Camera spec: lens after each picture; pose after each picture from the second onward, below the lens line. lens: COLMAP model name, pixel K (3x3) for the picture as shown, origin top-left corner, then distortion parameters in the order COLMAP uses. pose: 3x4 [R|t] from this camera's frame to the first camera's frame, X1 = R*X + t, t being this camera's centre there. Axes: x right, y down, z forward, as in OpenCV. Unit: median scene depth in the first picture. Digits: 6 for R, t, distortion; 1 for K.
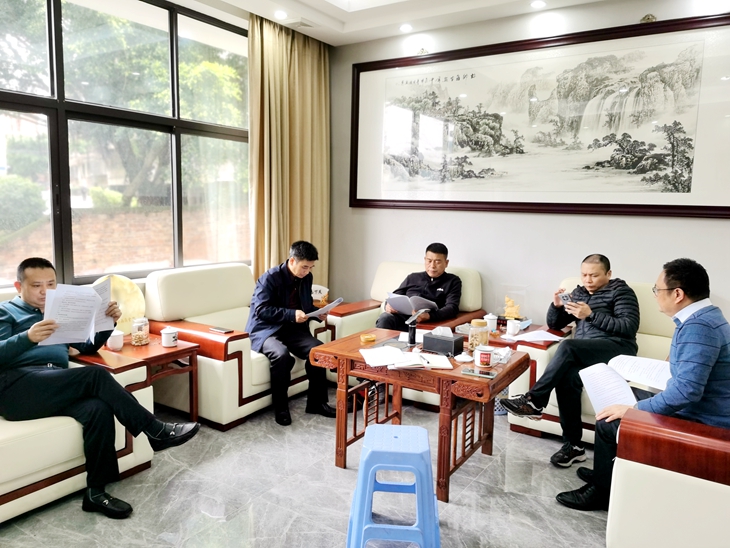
lens RADIAL K [[564.6, 0, 366.1], [0, 564.6, 277.0], [0, 0, 1]] dist [0.054905, -0.070592]
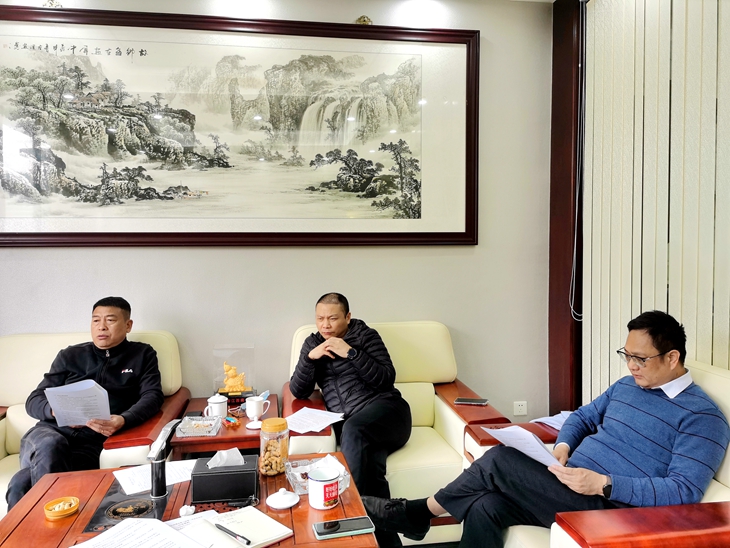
lens RADIAL K [[564.6, 0, 372.5], [0, 564.6, 268.5], [0, 0, 1]] dist [0.054905, -0.070592]
pose [[0.735764, -0.063125, 0.674290, -0.099763], [0.110726, 0.993462, -0.027817, -0.047400], [-0.668125, 0.095128, 0.737943, 0.359763]]
